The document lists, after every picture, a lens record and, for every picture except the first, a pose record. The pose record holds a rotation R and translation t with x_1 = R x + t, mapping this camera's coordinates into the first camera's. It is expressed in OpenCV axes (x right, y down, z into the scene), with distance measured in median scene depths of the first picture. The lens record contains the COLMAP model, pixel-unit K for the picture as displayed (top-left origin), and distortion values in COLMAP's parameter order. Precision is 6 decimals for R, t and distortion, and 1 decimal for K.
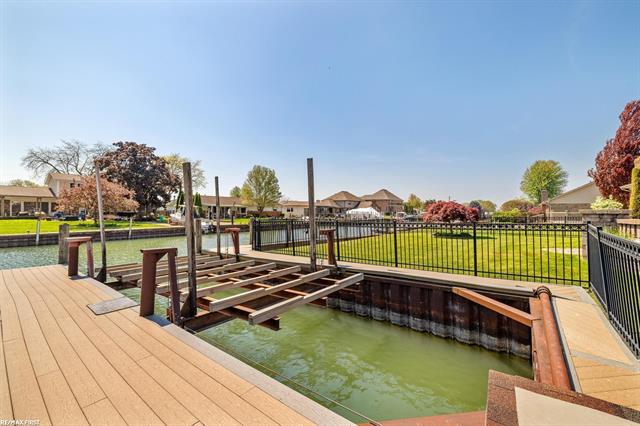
lens RADIAL K [[269.0, 0, 323.3], [0, 269.0, 215.8], [0, 0, 1]] dist [-0.002515, -0.000102]
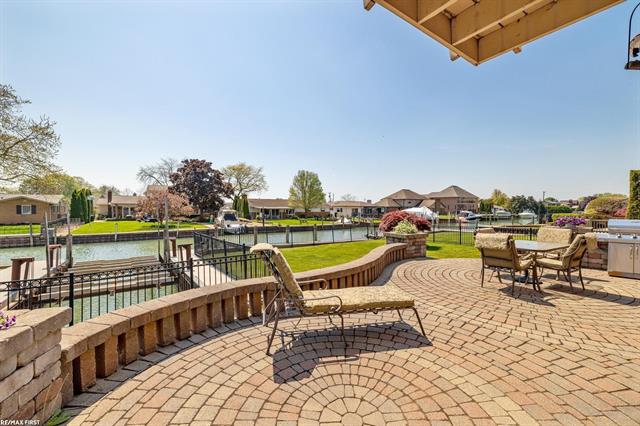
lens RADIAL K [[269.0, 0, 319.3], [0, 269.0, 214.8], [0, 0, 1]] dist [-0.002515, -0.000102]
pose [[0.954500, -0.000305, -0.298212, 0.147085], [0.002077, 0.999982, 0.005628, -0.013984], [0.298205, -0.005991, 0.954483, -0.017215]]
